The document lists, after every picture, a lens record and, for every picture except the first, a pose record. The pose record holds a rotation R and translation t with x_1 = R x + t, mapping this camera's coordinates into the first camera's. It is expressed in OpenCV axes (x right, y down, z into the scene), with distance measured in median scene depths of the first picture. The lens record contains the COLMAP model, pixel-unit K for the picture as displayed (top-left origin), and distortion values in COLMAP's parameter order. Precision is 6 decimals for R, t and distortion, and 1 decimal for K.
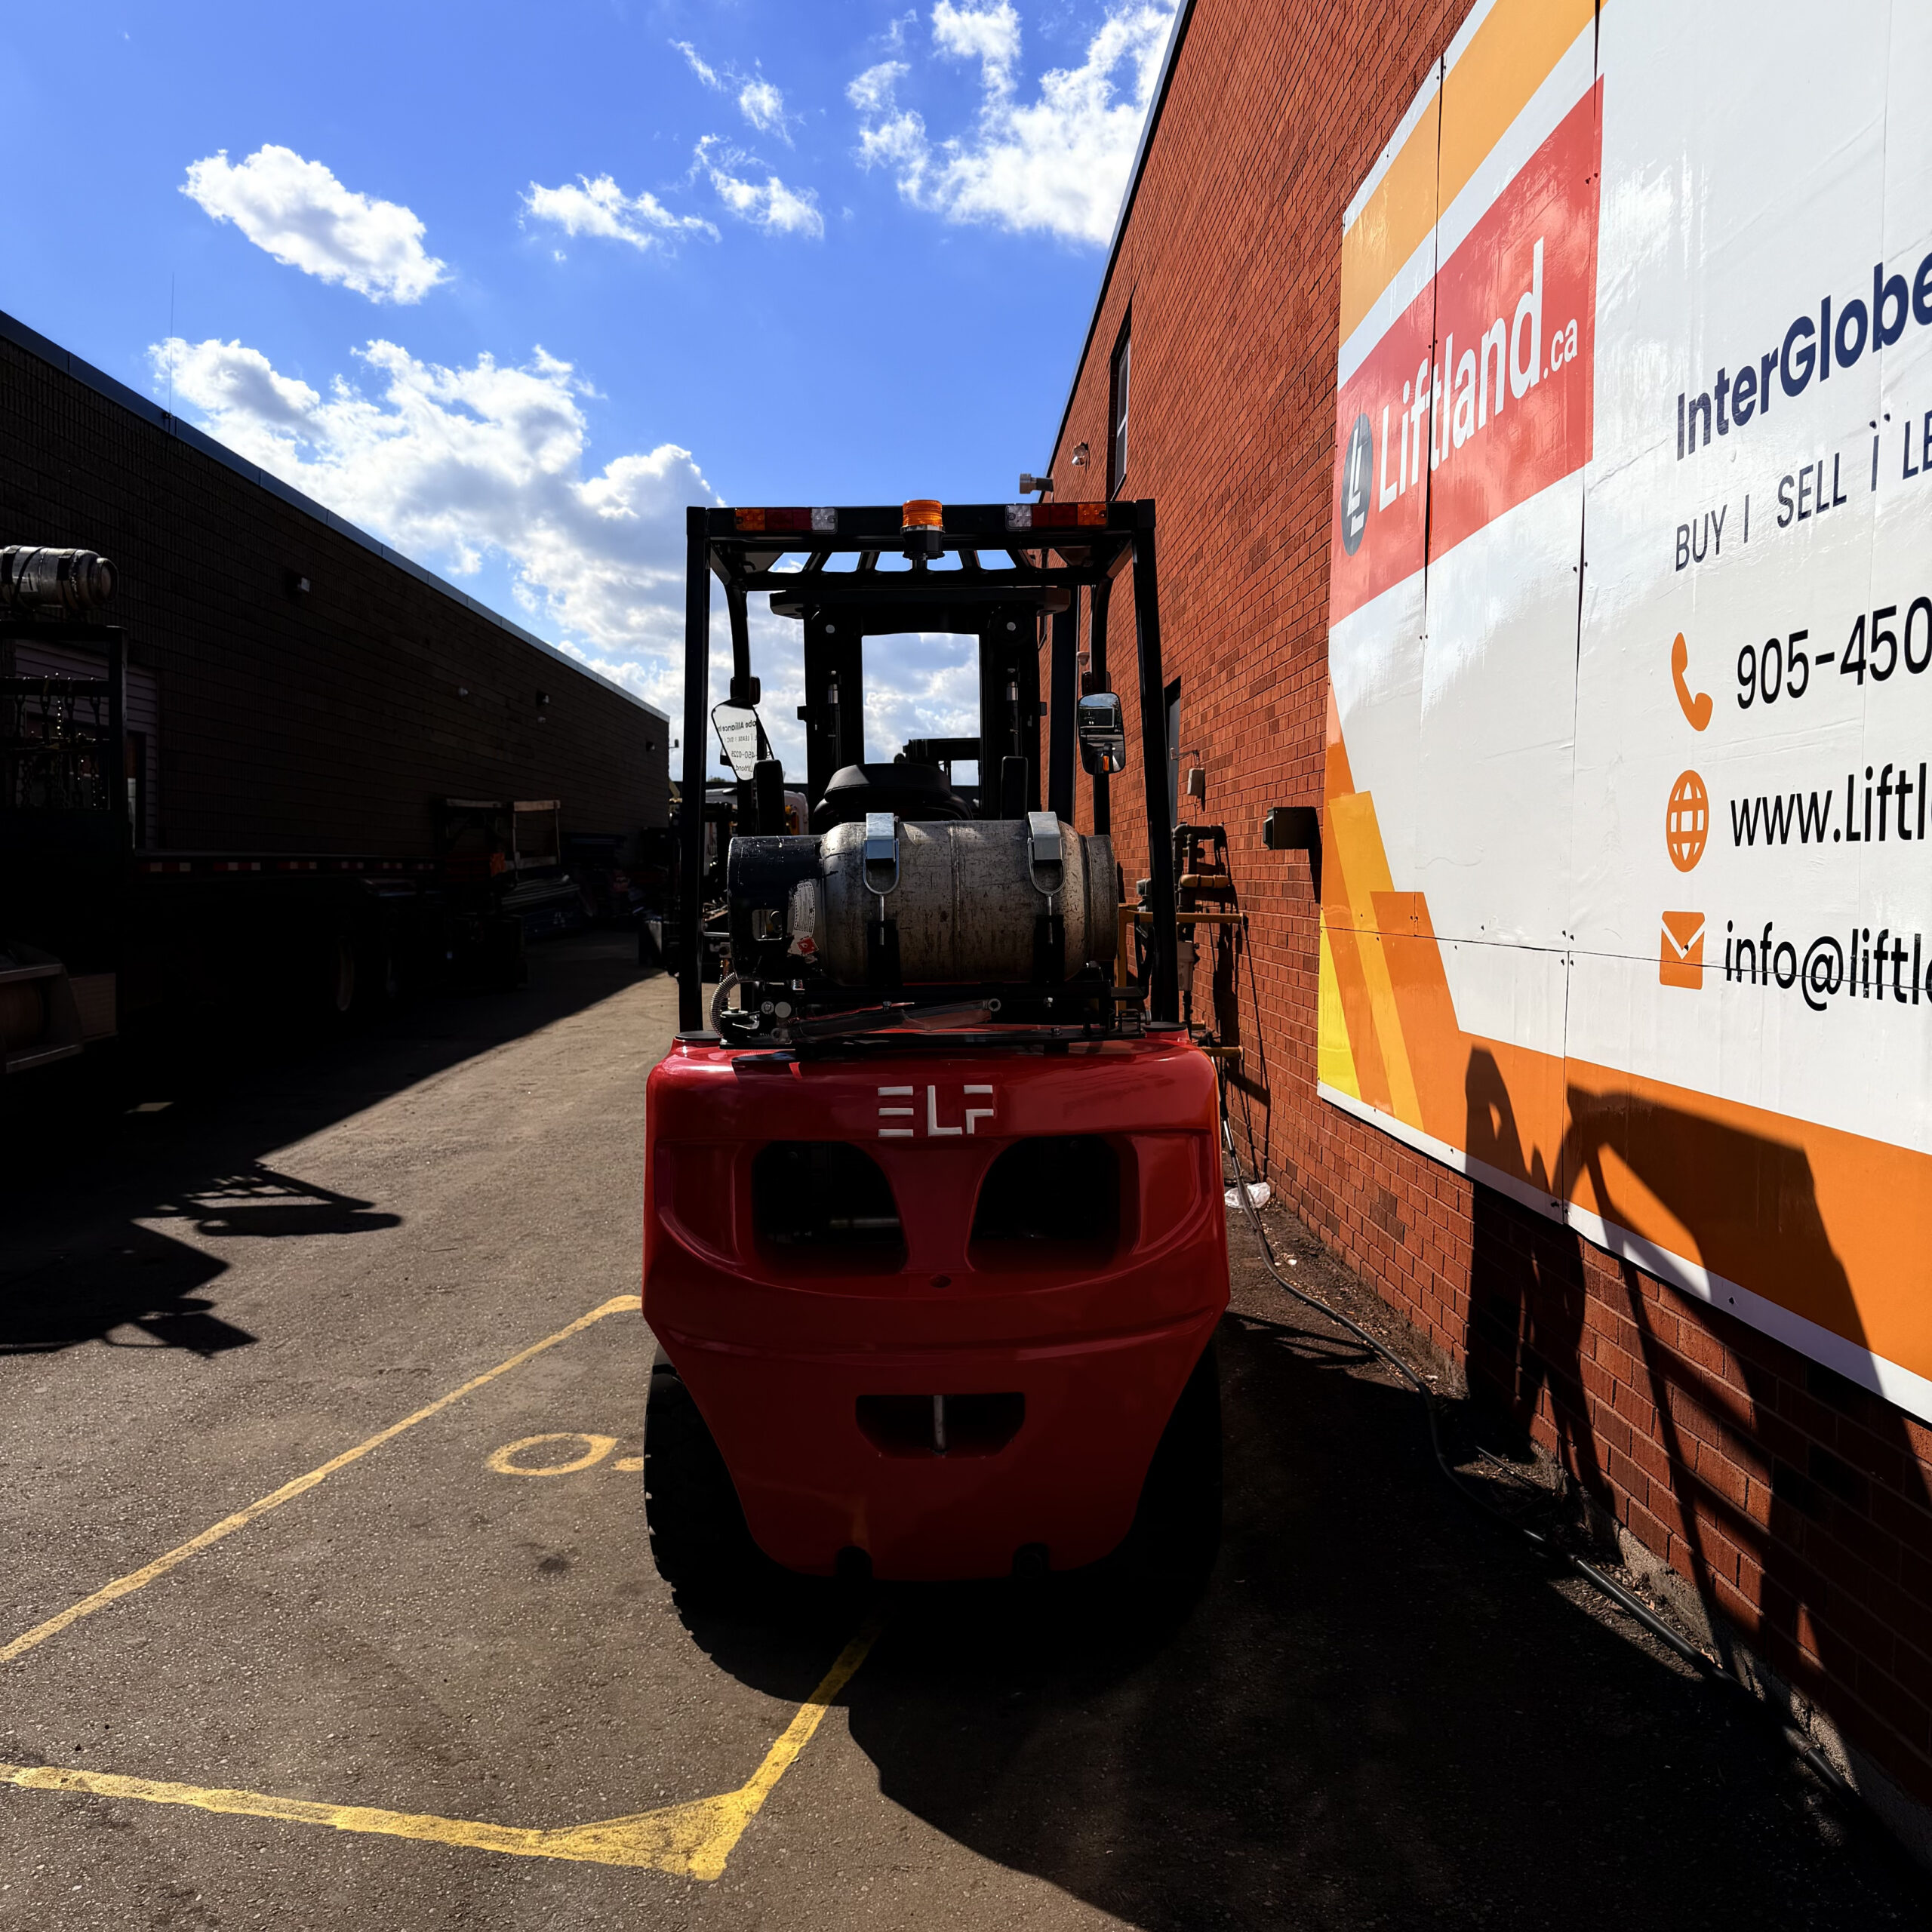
lens RADIAL K [[1799.6, 0, 963.7], [0, 1799.6, 961.3], [0, 0, 1]] dist [0.160115, -0.310528]
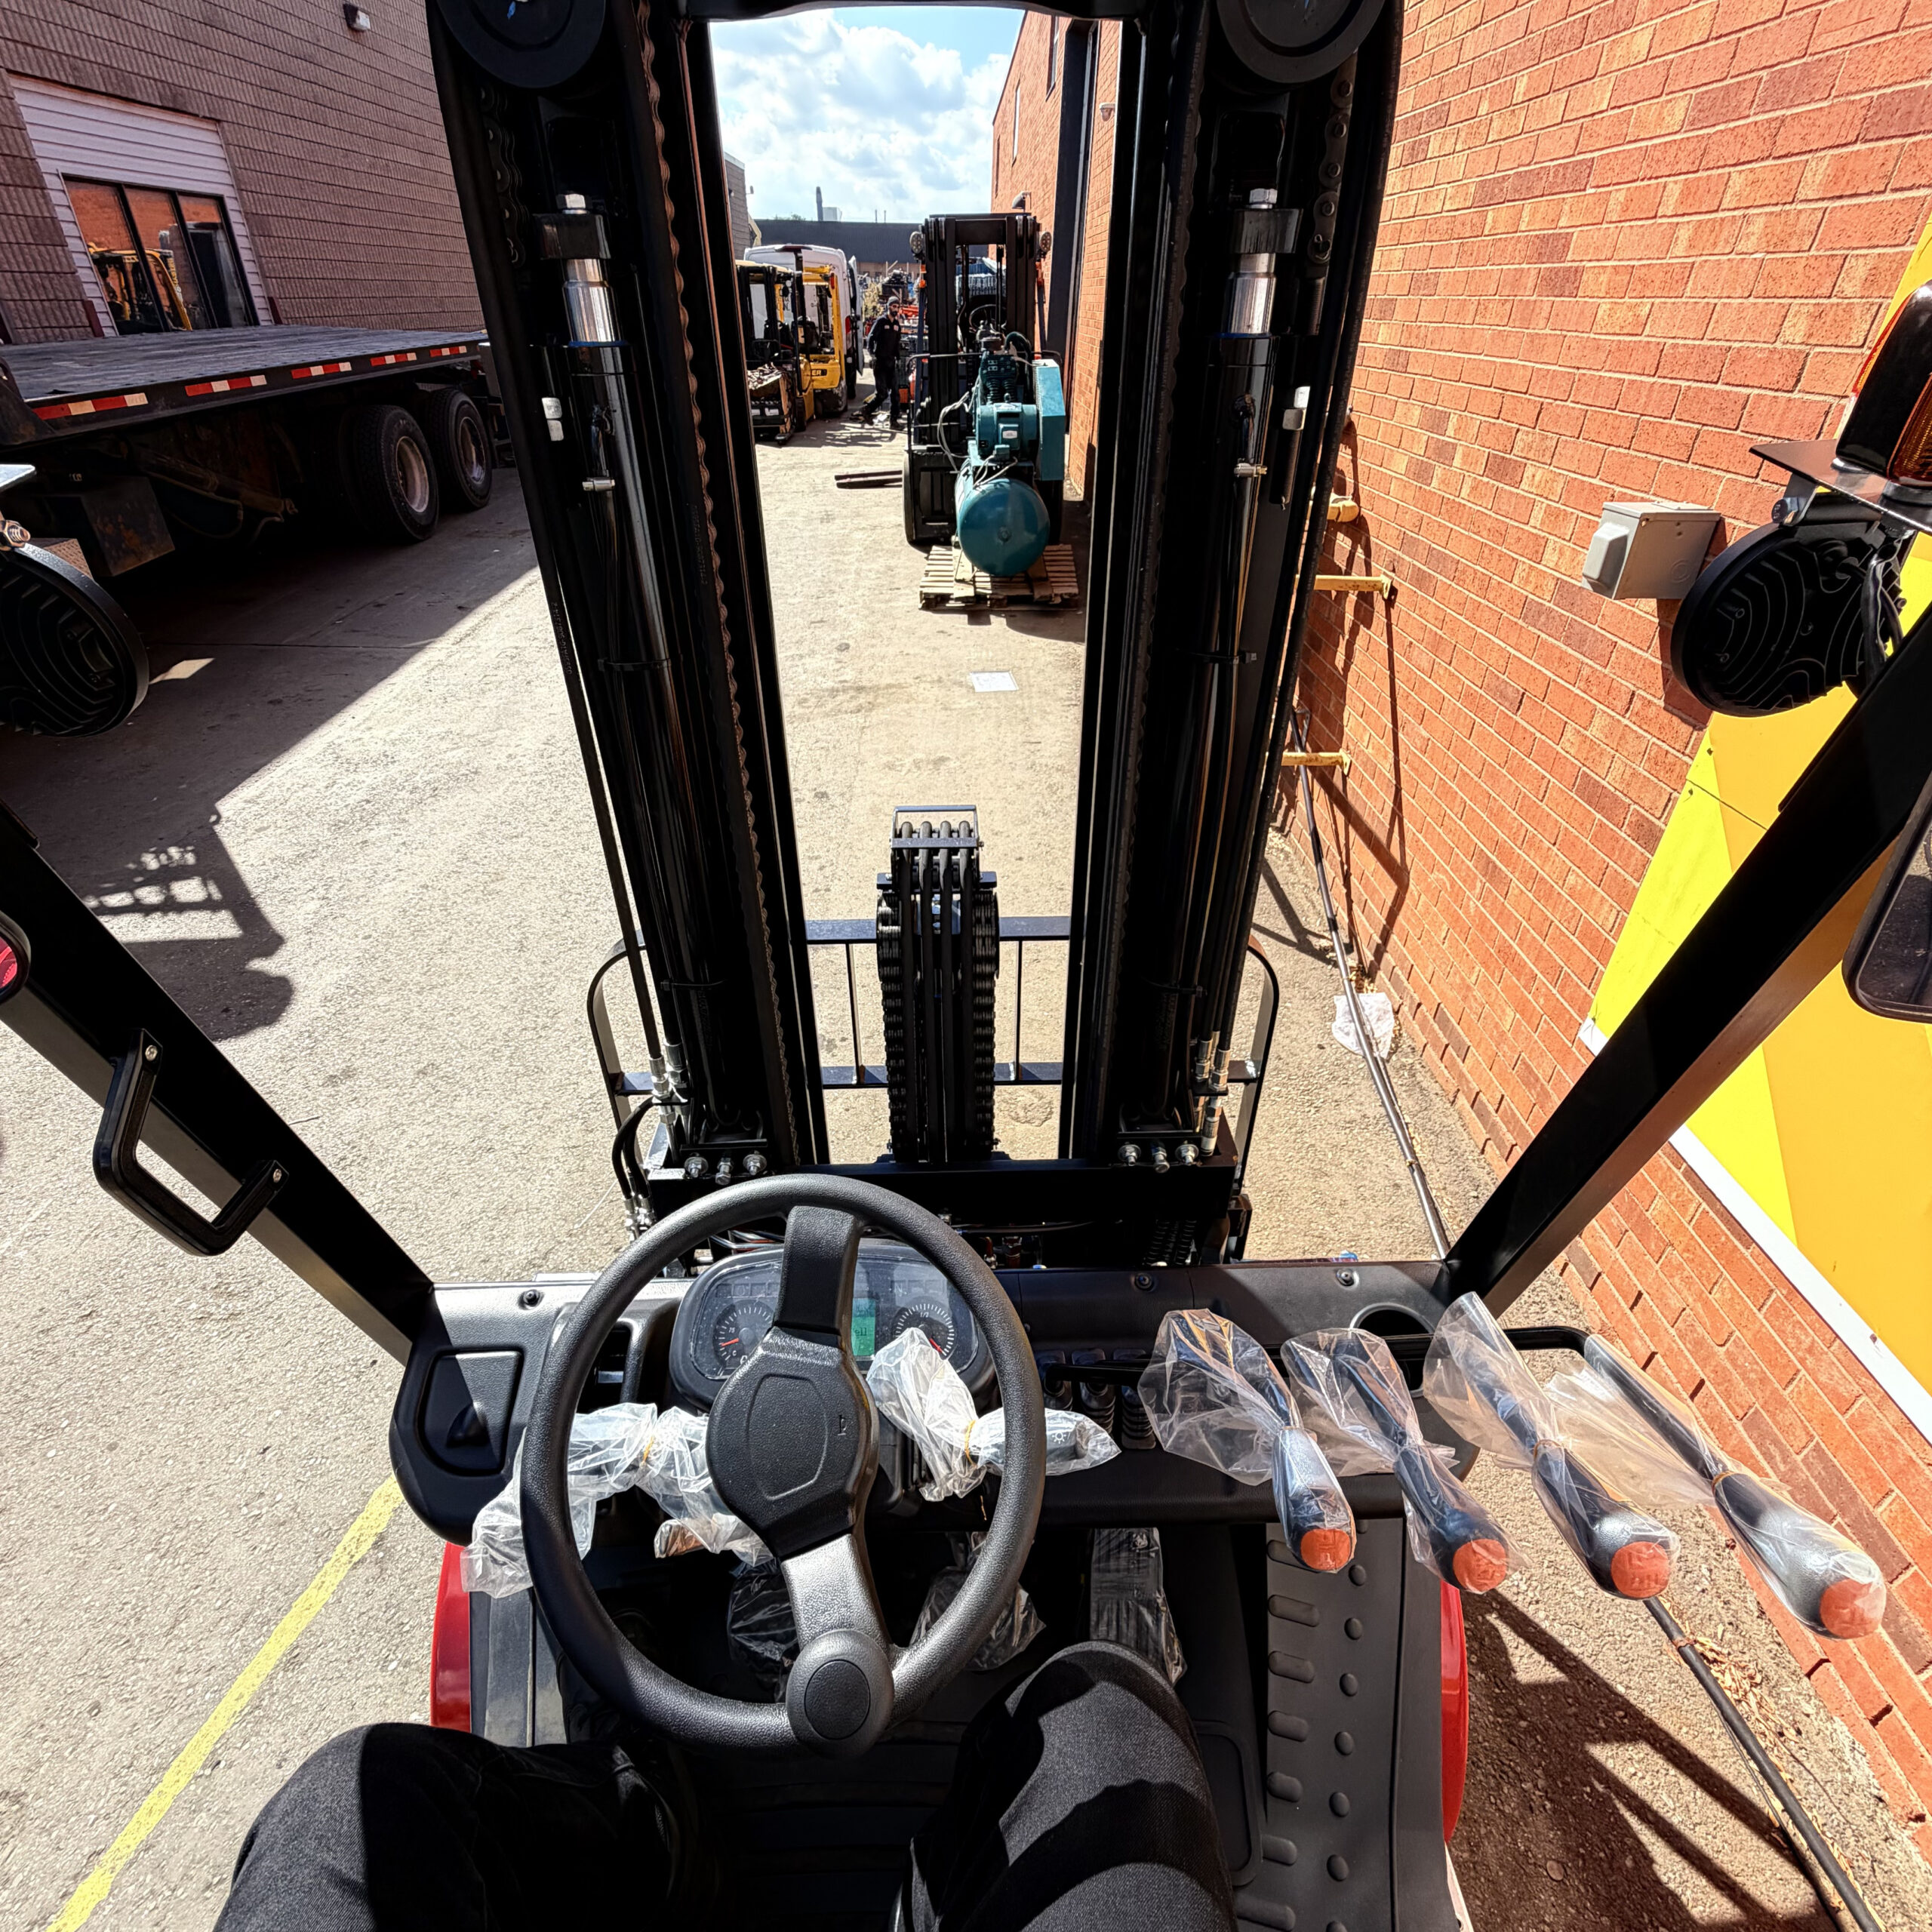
lens RADIAL K [[1039.1, 0, 961.0], [0, 1039.1, 955.9], [0, 0, 1]] dist [0.001087, 0.002120]
pose [[0.999944, 0.010580, 0.000285, -0.025656], [-0.009341, 0.869620, 0.493634, -0.207460], [0.004975, -0.493609, 0.869670, 1.210615]]
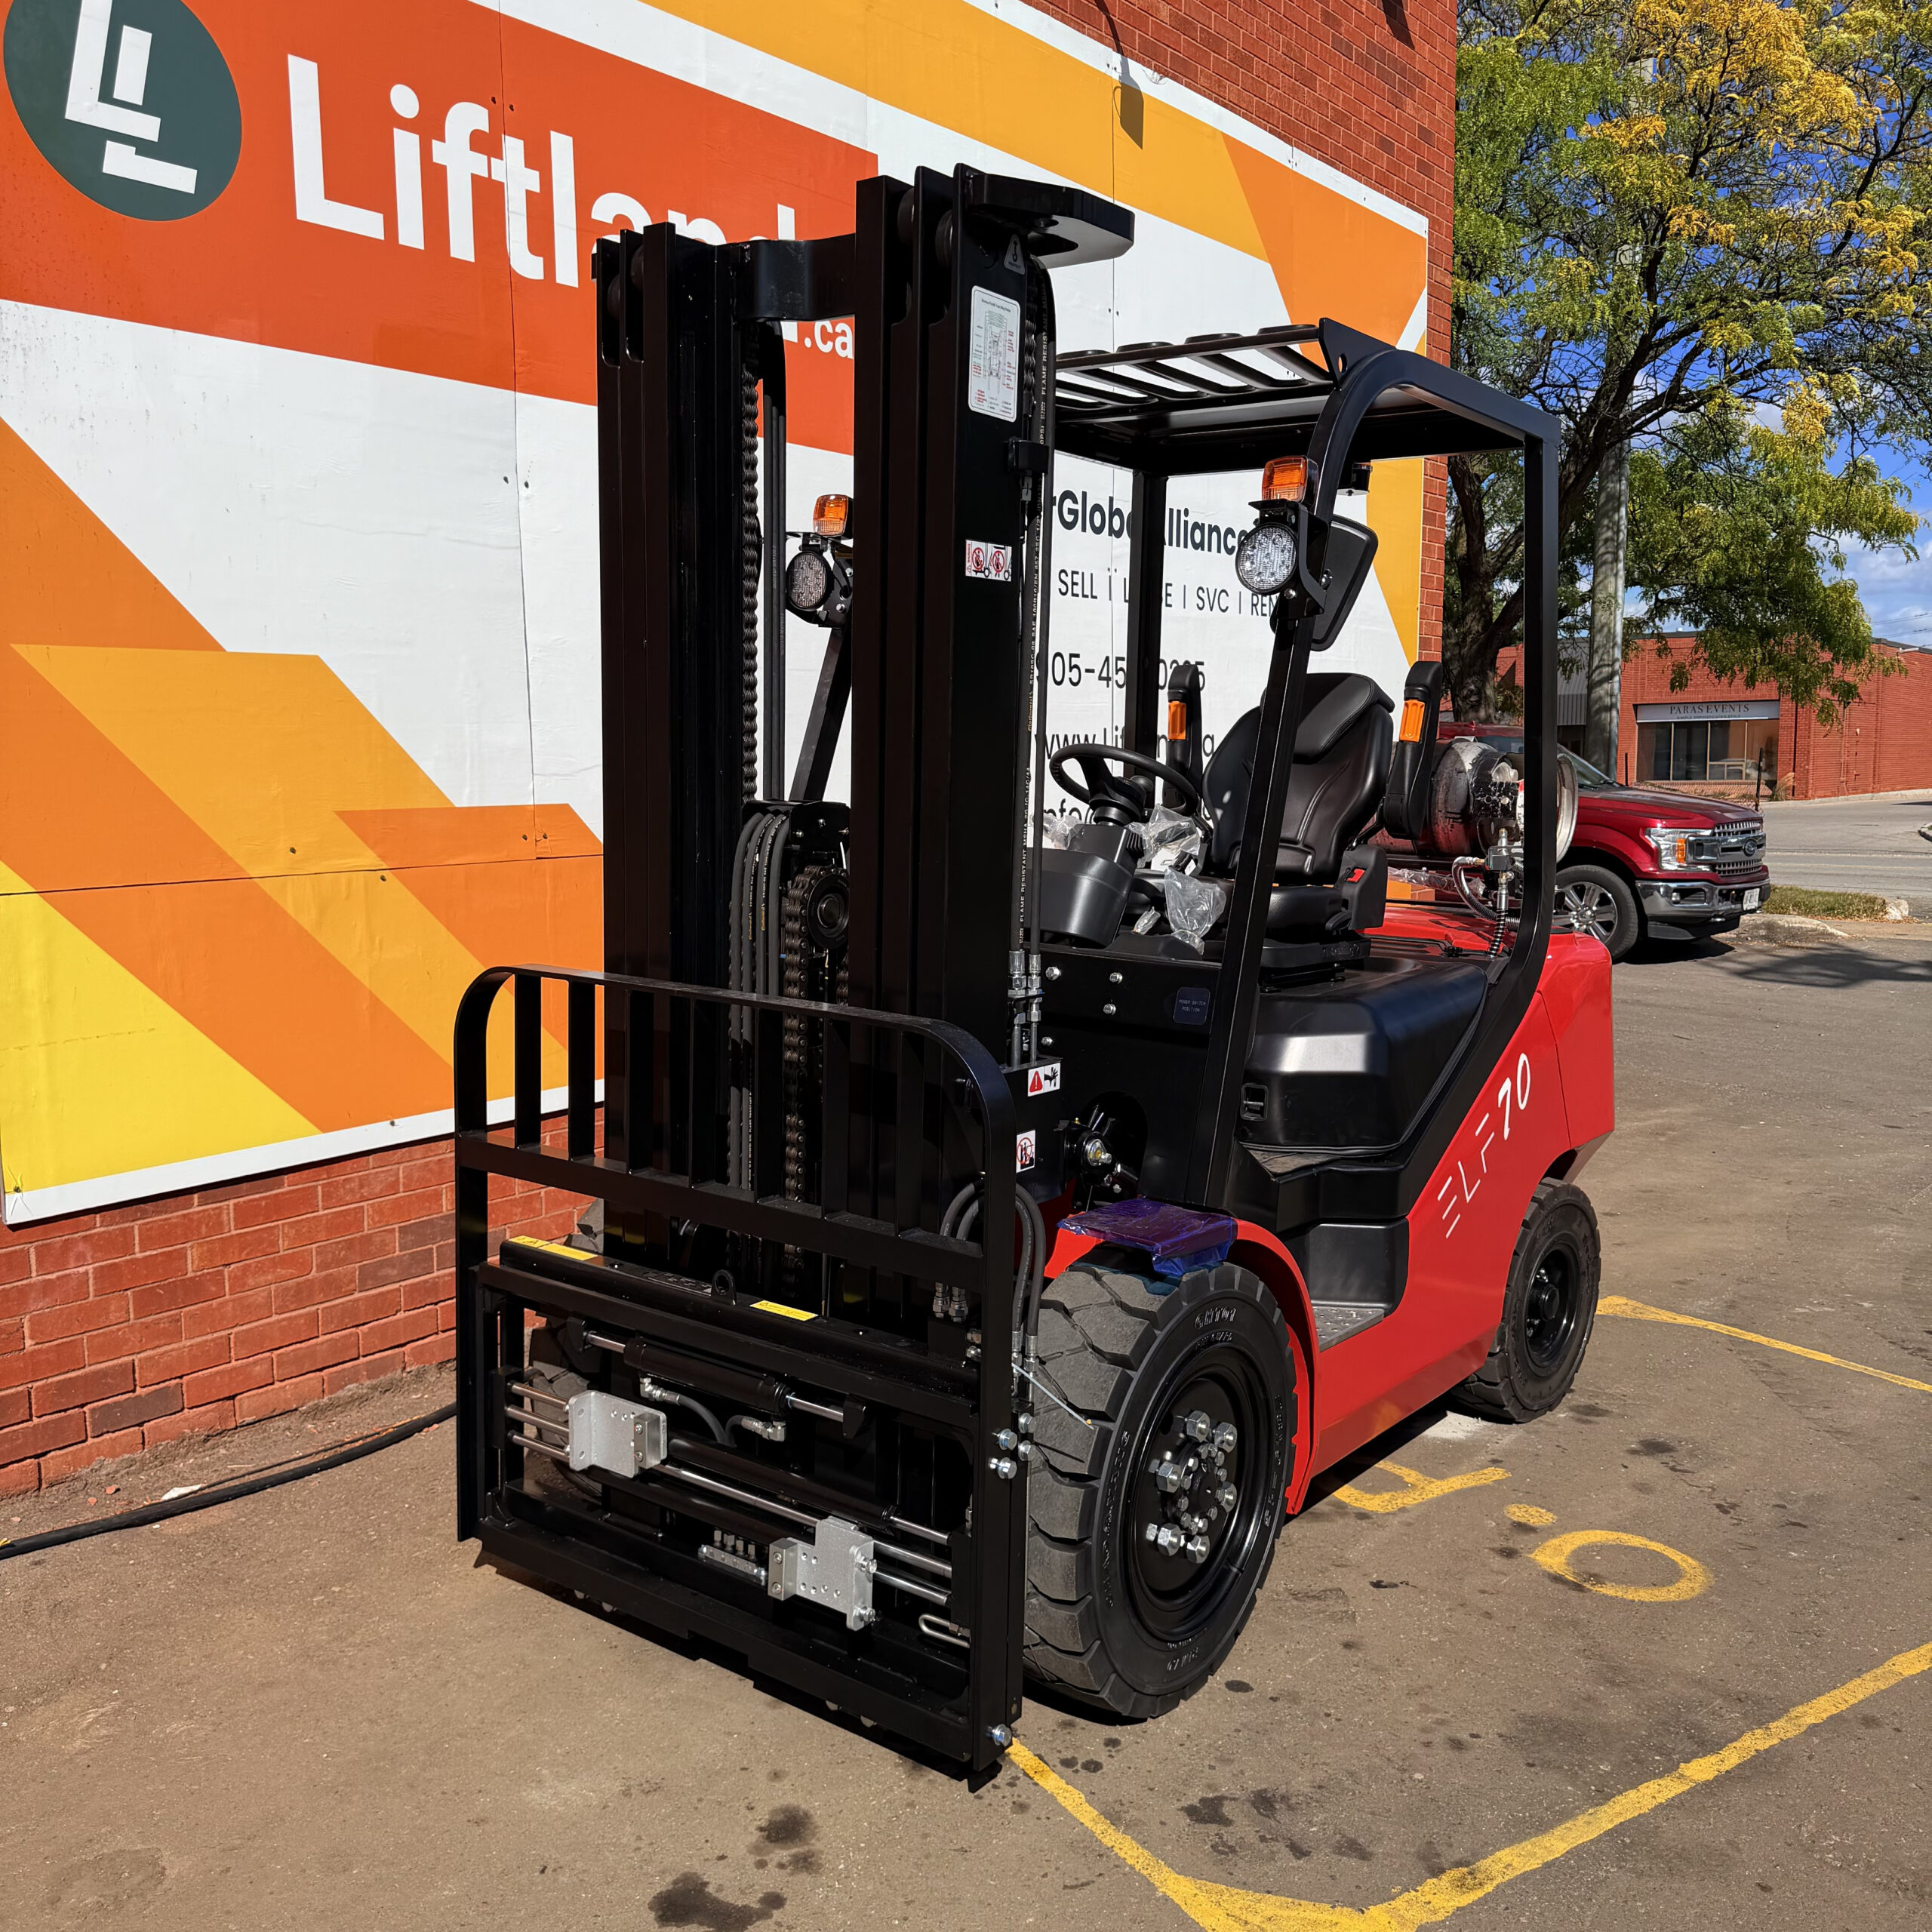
lens RADIAL K [[1799.6, 0, 963.7], [0, 1799.6, 961.3], [0, 0, 1]] dist [0.160115, -0.310528]
pose [[-0.776629, -0.078932, 0.624994, -0.569322], [0.025971, 0.987264, 0.156957, -0.126002], [-0.629423, 0.138129, -0.764688, 2.083418]]
